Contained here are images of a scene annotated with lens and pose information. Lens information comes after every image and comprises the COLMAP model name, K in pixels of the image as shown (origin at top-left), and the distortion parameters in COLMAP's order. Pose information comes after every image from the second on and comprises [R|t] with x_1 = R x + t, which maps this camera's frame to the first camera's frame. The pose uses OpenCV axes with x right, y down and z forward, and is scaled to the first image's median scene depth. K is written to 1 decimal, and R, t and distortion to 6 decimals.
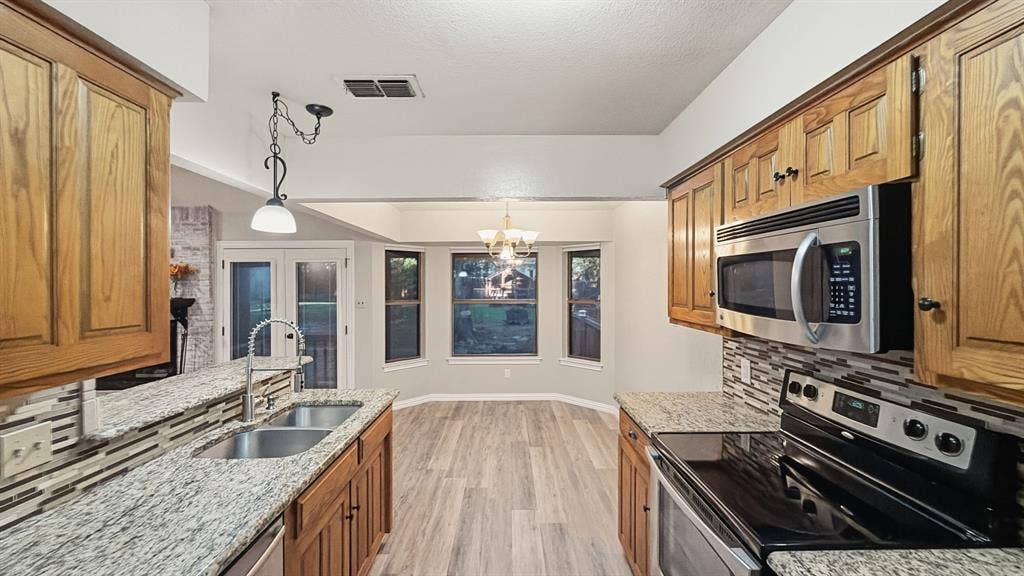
lens RADIAL K [[399.7, 0, 513.6], [0, 399.7, 290.3], [0, 0, 1]] dist [-0.001594, 0.000156]
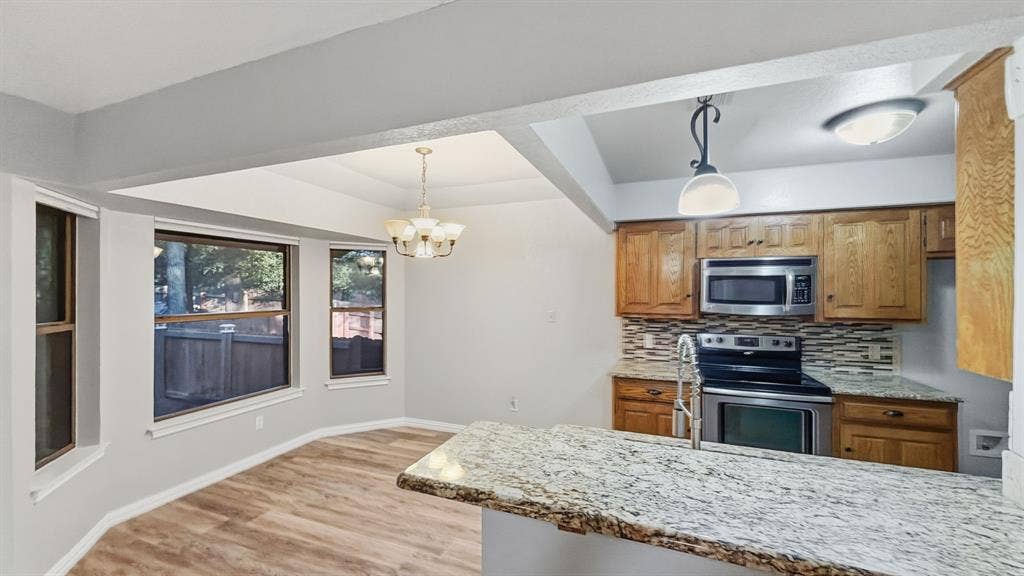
lens RADIAL K [[399.7, 0, 513.6], [0, 399.7, 290.3], [0, 0, 1]] dist [-0.001594, 0.000156]
pose [[0.363475, 0.005065, 0.931590, -0.565291], [0.009496, 0.999913, -0.009141, -0.001781], [-0.931556, 0.012169, 0.363395, 0.426206]]
